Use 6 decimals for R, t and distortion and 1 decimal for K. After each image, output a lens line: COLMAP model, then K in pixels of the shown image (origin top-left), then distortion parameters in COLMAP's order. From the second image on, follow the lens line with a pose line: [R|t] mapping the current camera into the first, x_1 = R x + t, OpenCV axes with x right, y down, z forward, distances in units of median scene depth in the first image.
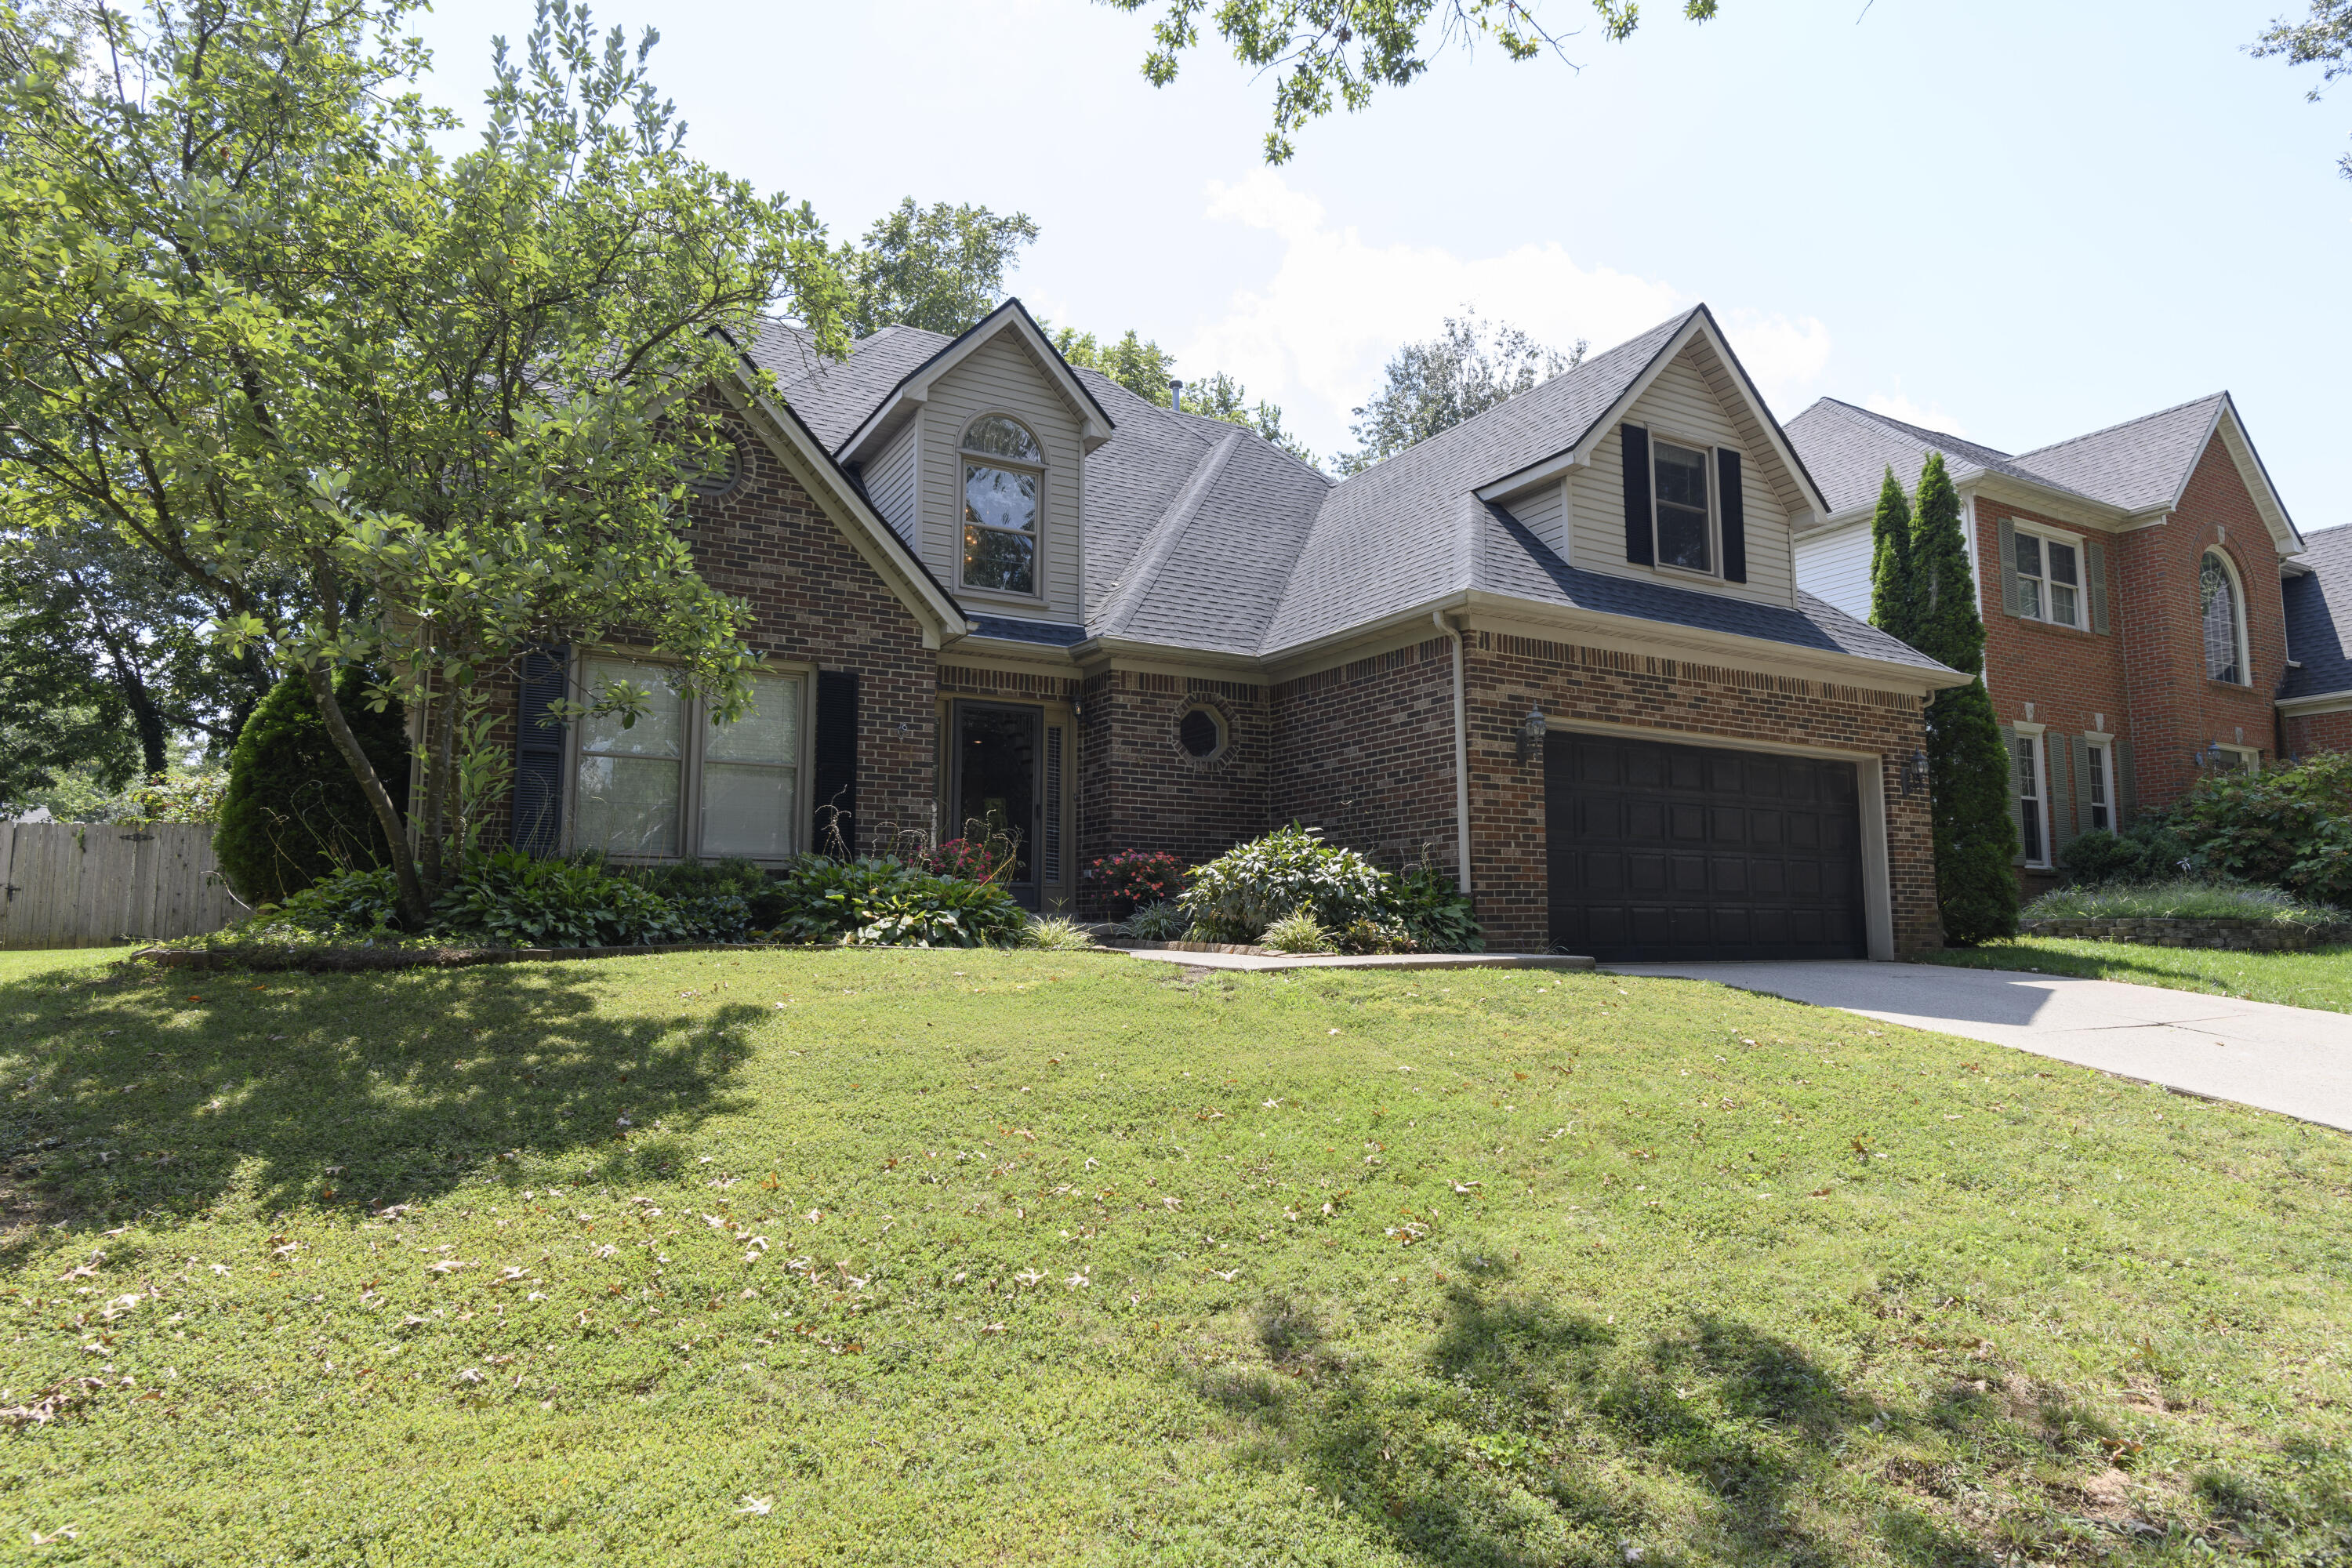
lens RADIAL K [[1344.1, 0, 1171.0], [0, 1344.1, 786.2], [0, 0, 1]] dist [-0.005163, 0.000797]
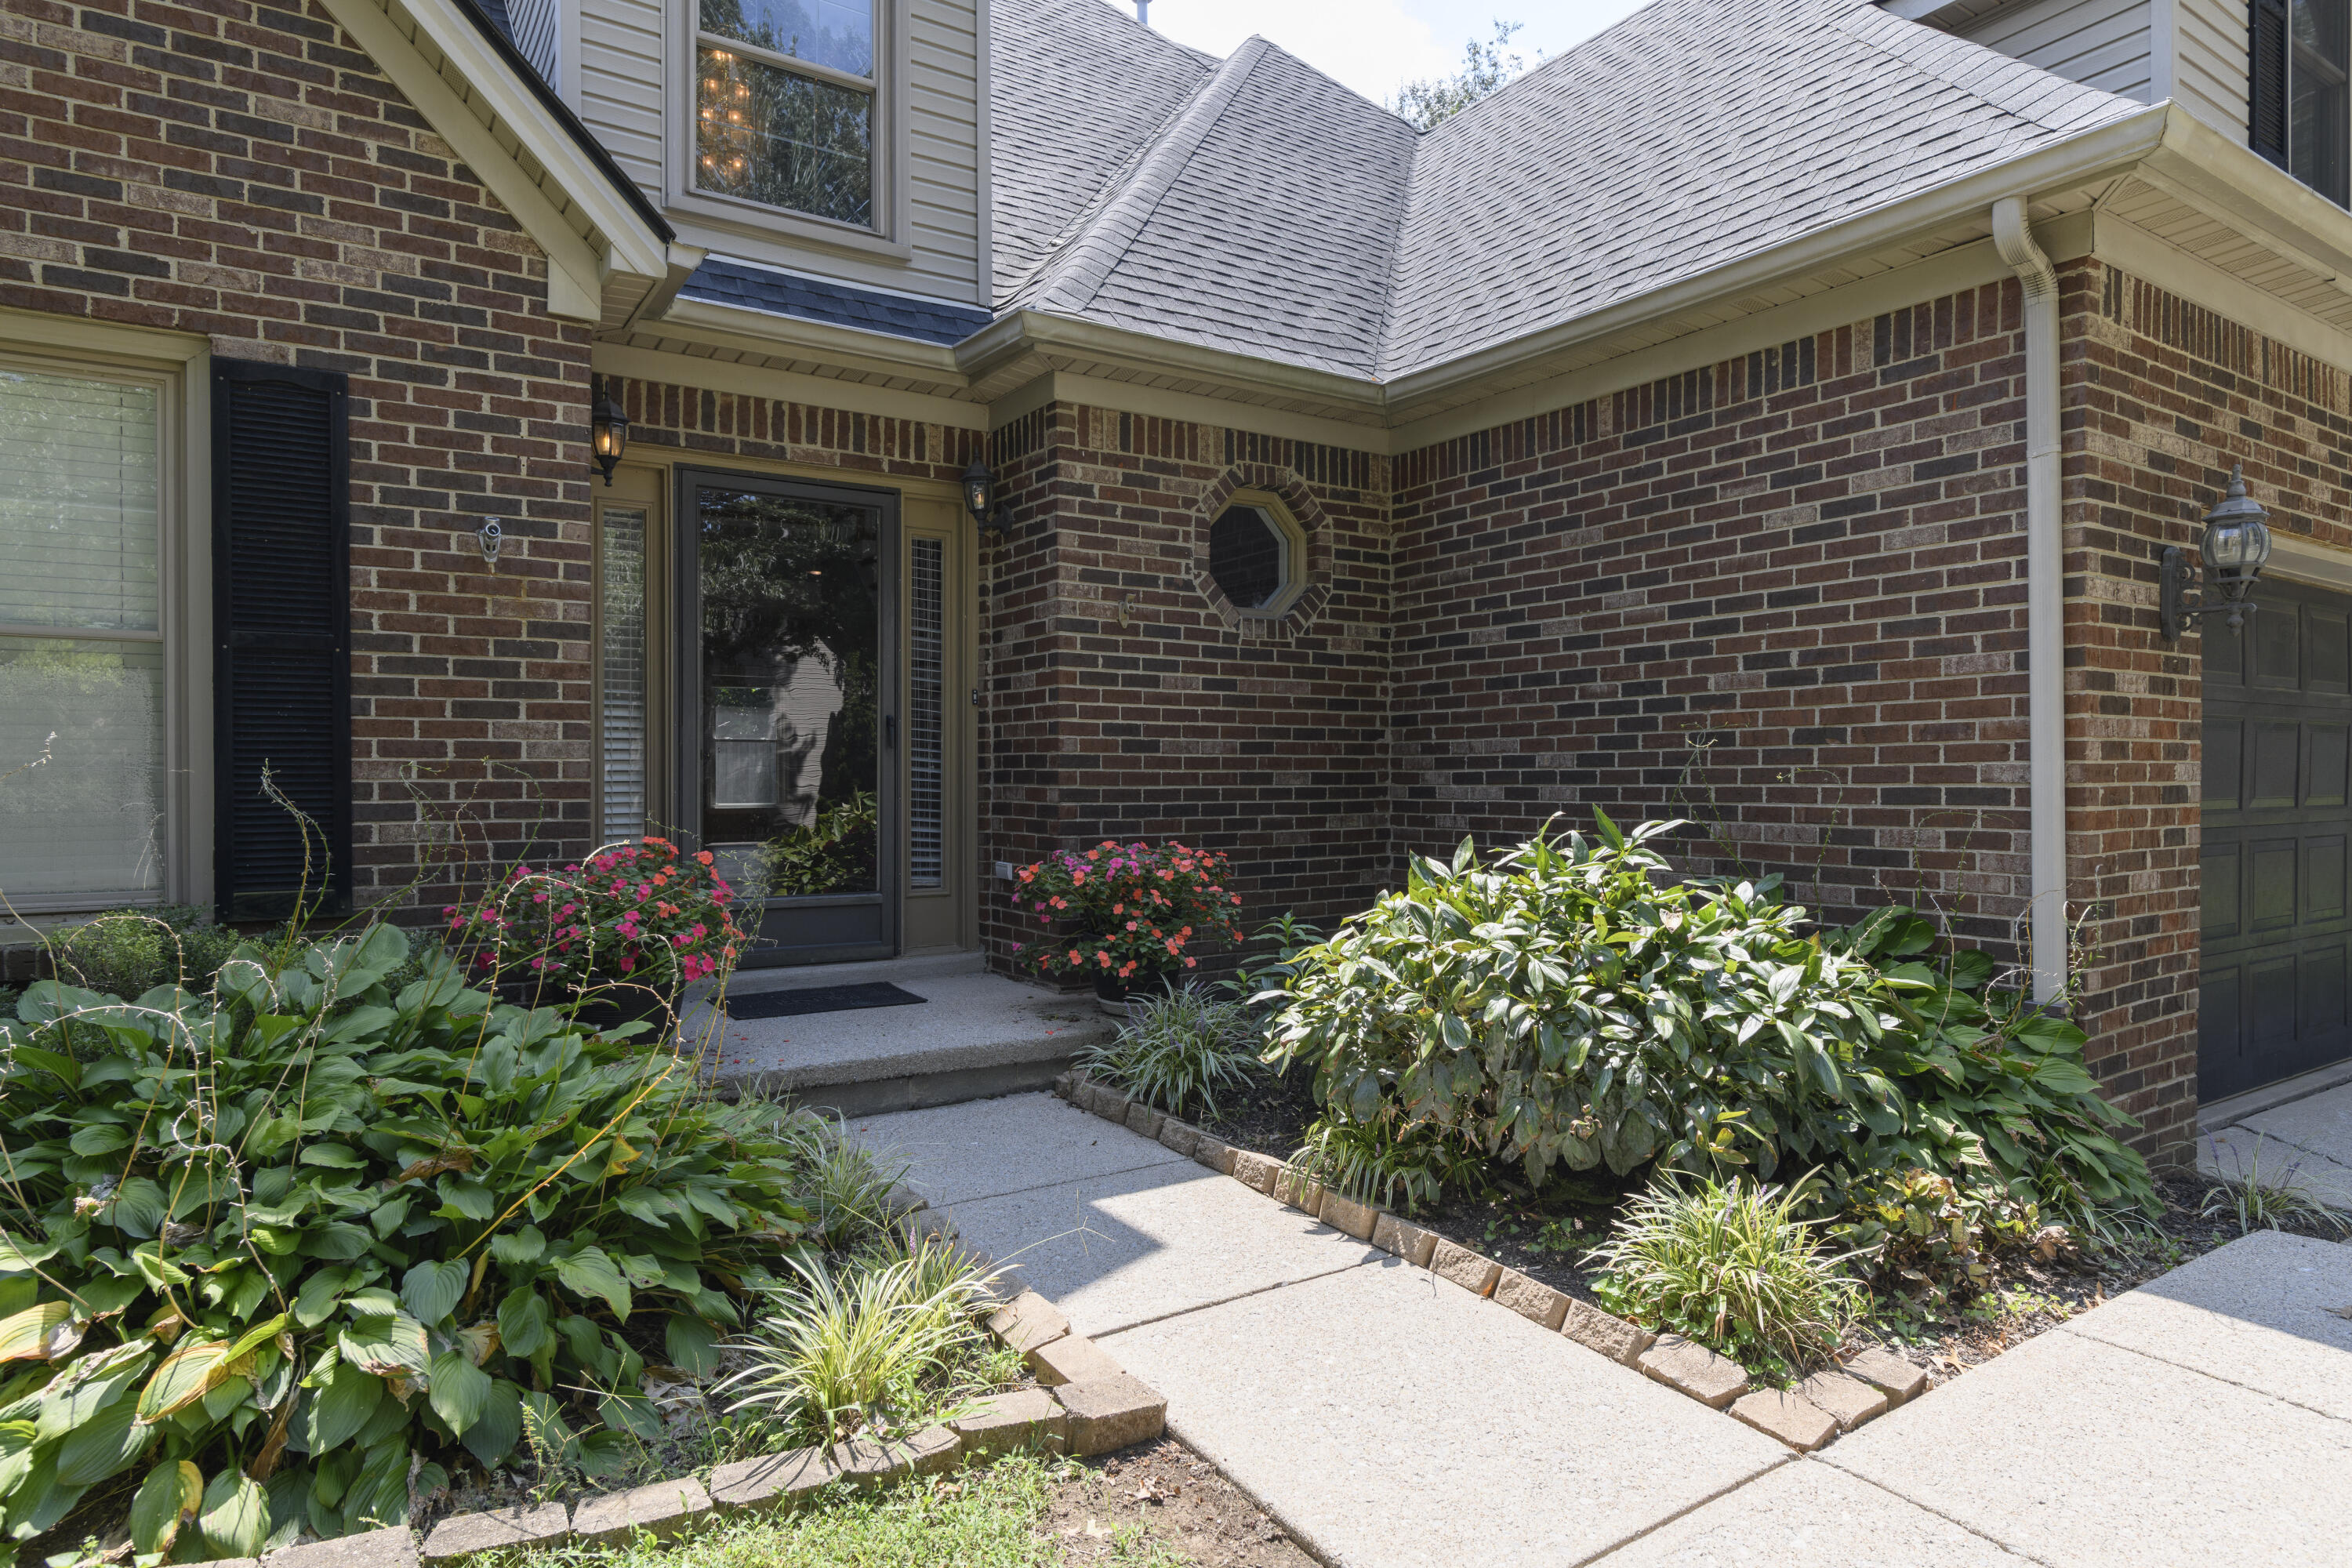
lens RADIAL K [[1344.1, 0, 1171.0], [0, 1344.1, 786.2], [0, 0, 1]] dist [-0.005163, 0.000797]
pose [[0.998294, -0.001772, 0.058363, -0.035570], [-0.005375, 0.992508, 0.122063, -0.019578], [-0.058142, -0.122169, 0.990805, 0.608221]]
